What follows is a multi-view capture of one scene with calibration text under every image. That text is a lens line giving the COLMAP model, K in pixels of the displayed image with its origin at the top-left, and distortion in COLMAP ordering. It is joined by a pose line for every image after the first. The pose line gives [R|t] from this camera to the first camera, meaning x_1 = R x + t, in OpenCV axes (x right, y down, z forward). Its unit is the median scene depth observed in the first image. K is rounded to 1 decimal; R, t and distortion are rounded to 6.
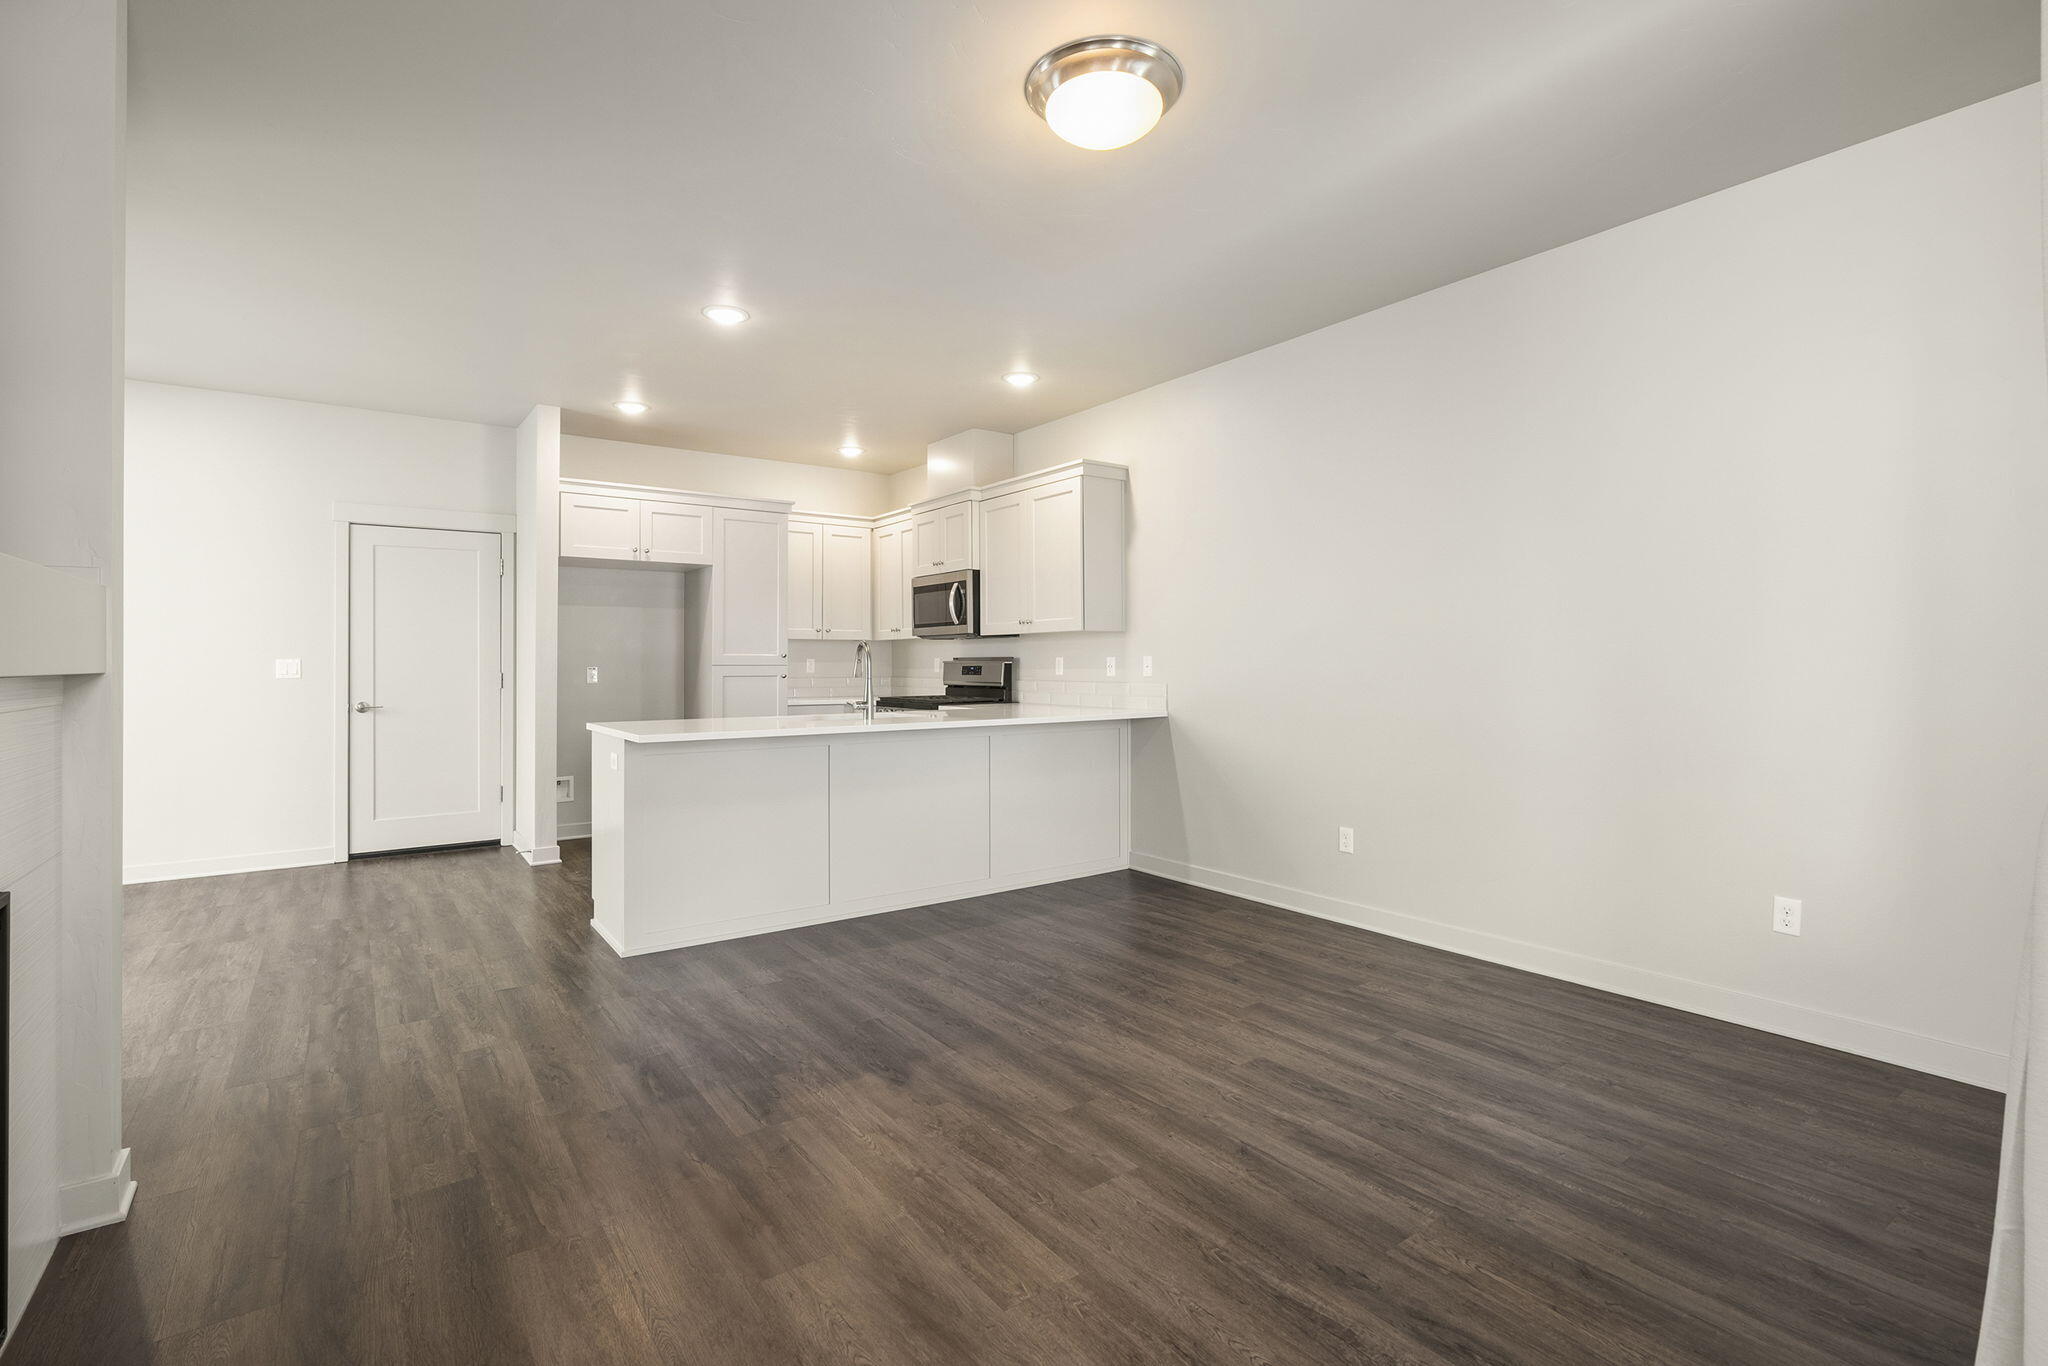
lens RADIAL K [[948.2, 0, 1026.0], [0, 948.2, 657.6], [0, 0, 1]] dist [-0.000231, 0.000409]
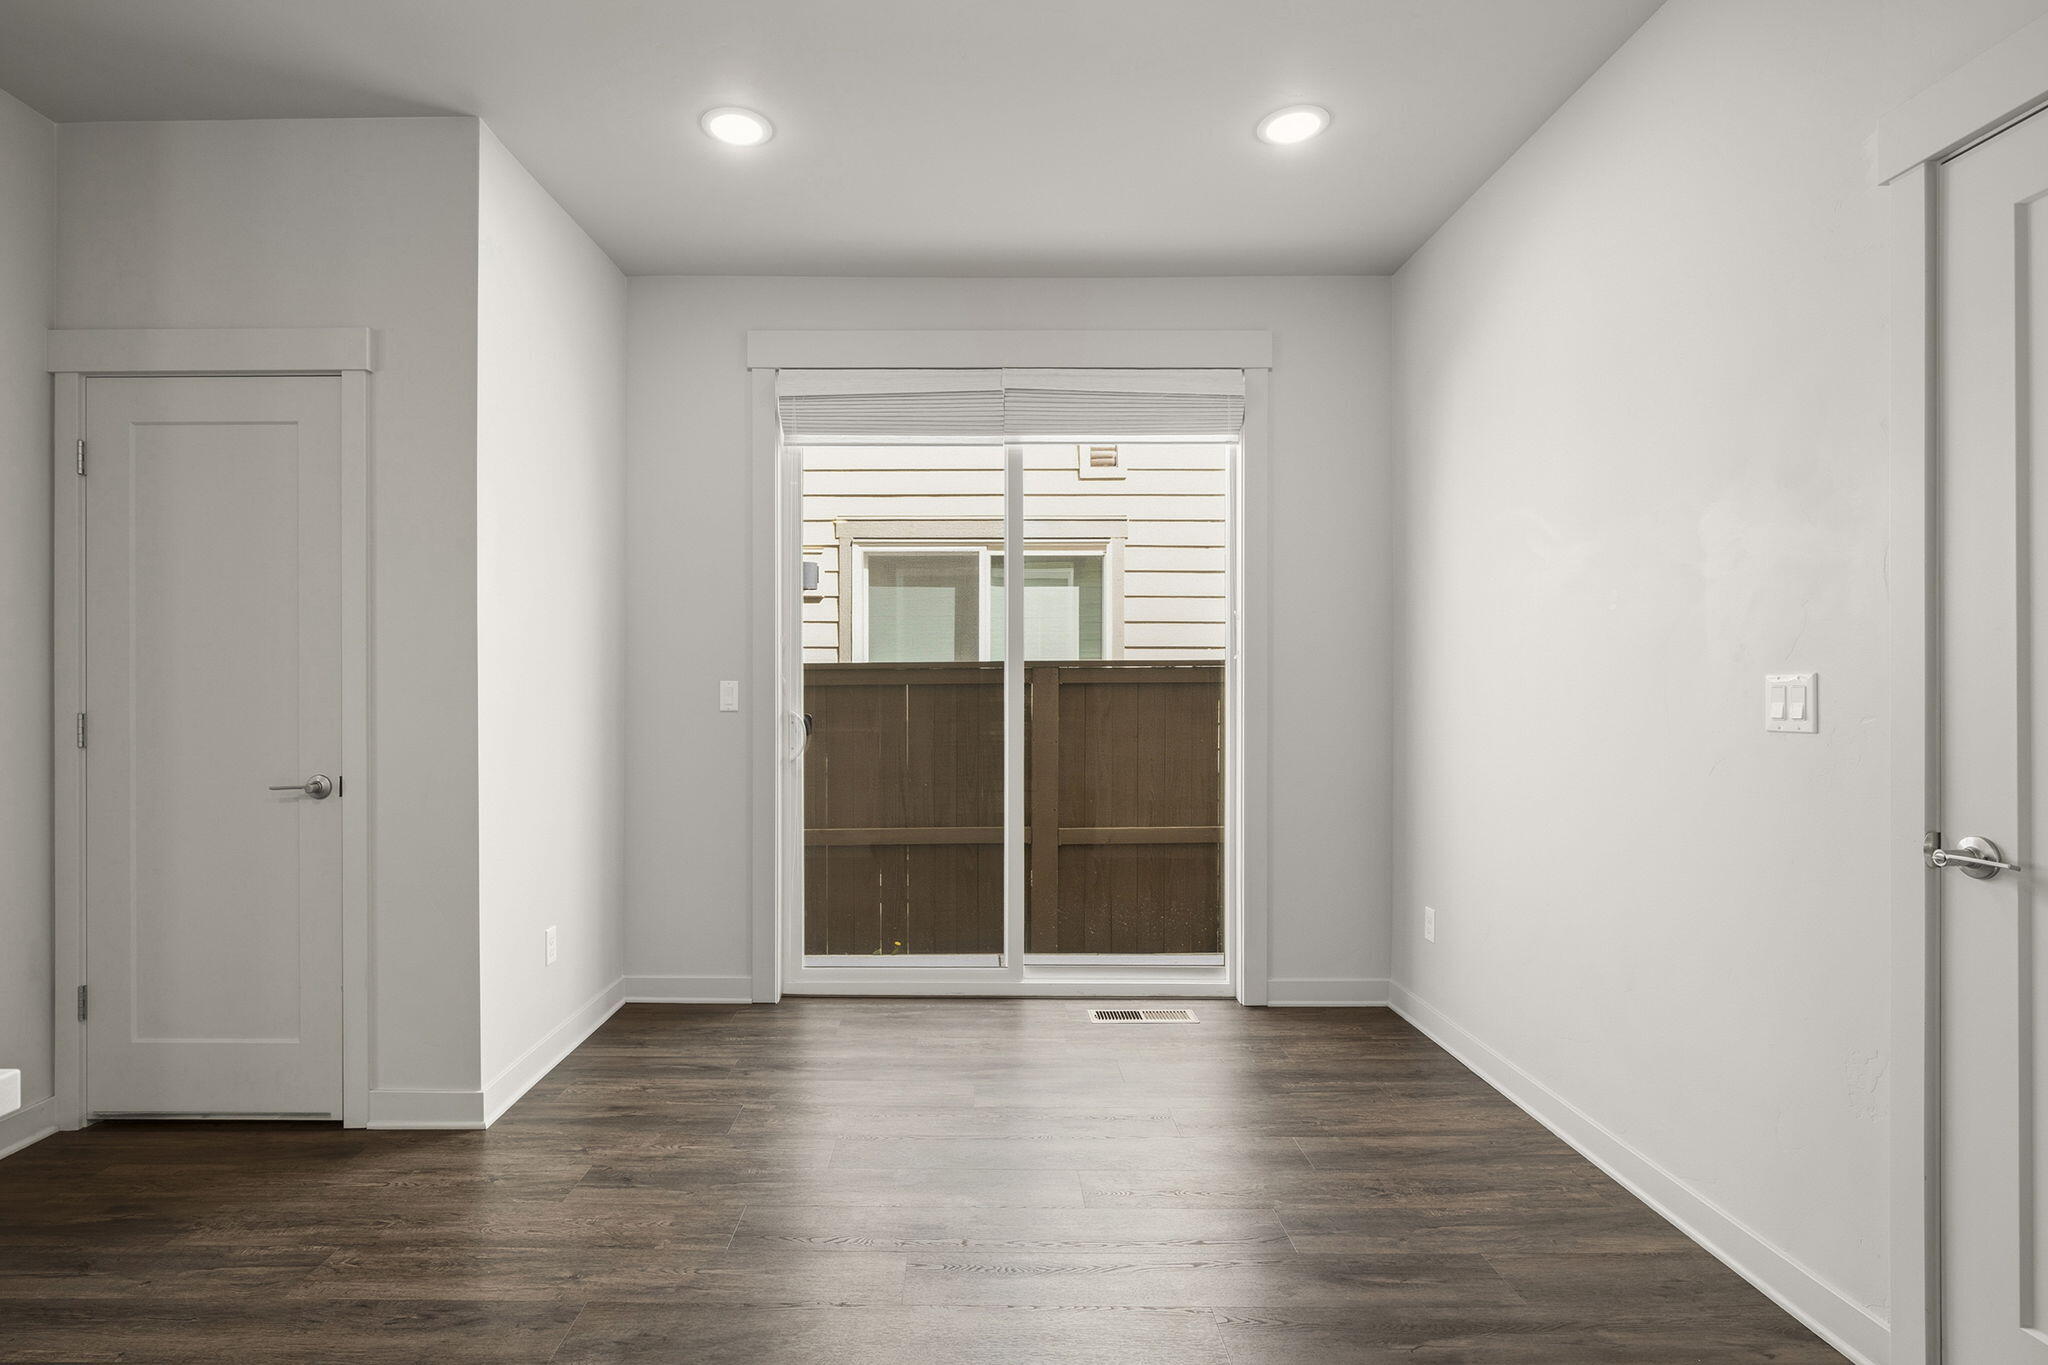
lens RADIAL K [[977.4, 0, 952.0], [0, 977.4, 690.1], [0, 0, 1]] dist [-0.001174, 0.000030]
pose [[-0.593408, 0.002947, -0.804896, -0.326076], [0.006586, 0.999978, -0.001195, 0.006024], [0.804875, -0.006010, -0.593414, 0.944094]]
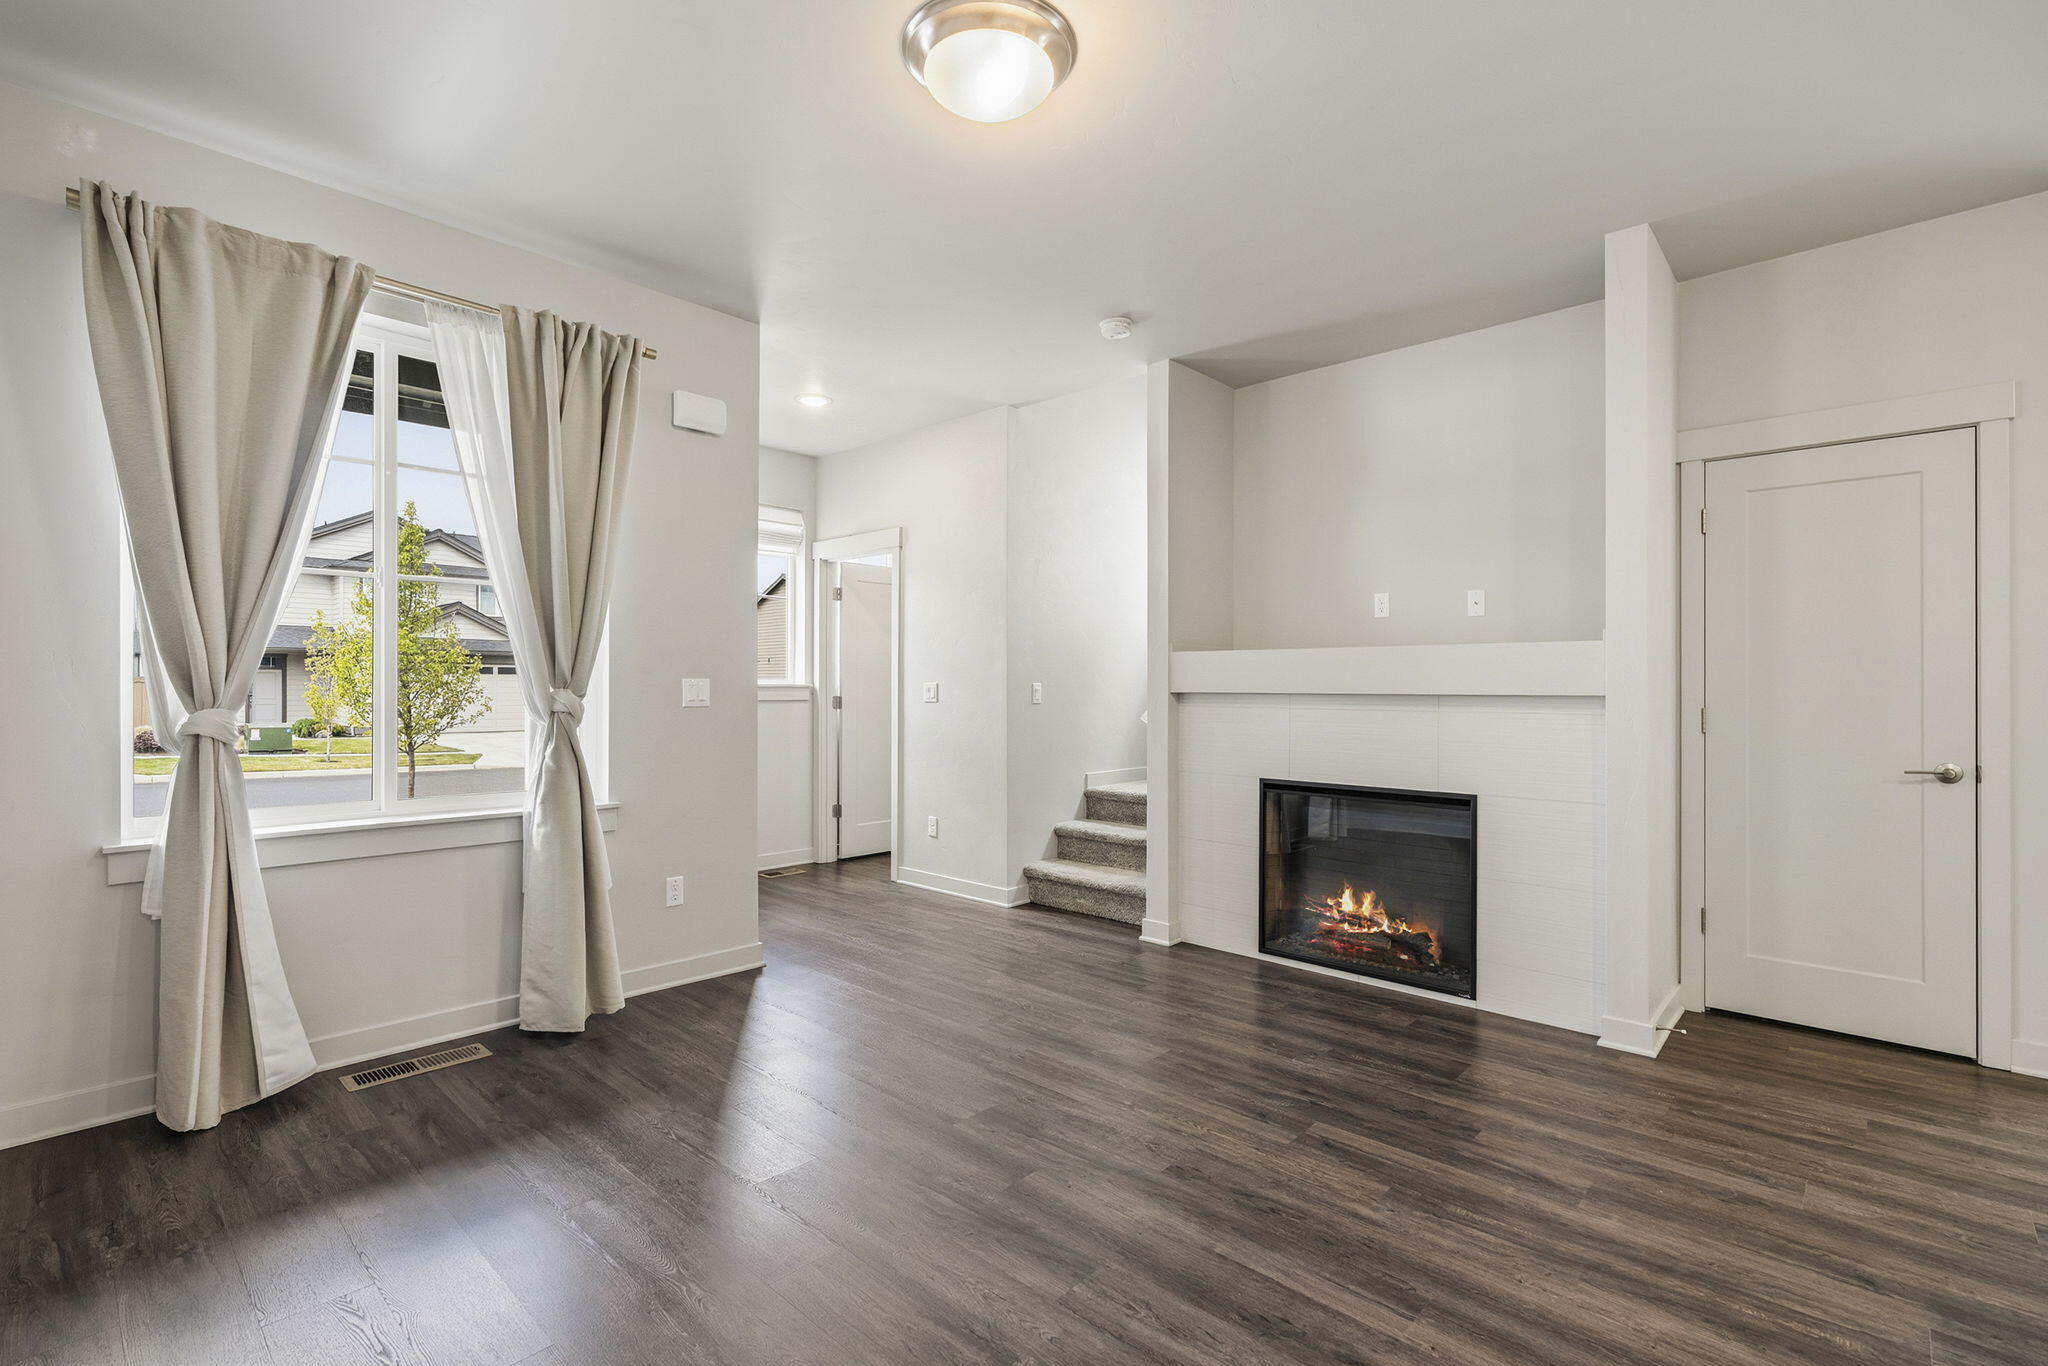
lens RADIAL K [[929.2, 0, 1024.0], [0, 929.2, 683.0], [0, 0, 1]] dist [-0.001157, 0.000735]
pose [[-0.980801, -0.002319, -0.194998, 0.100756], [-0.000465, 0.999954, -0.009556, 0.003399], [0.195012, -0.009282, -0.980757, 0.840657]]
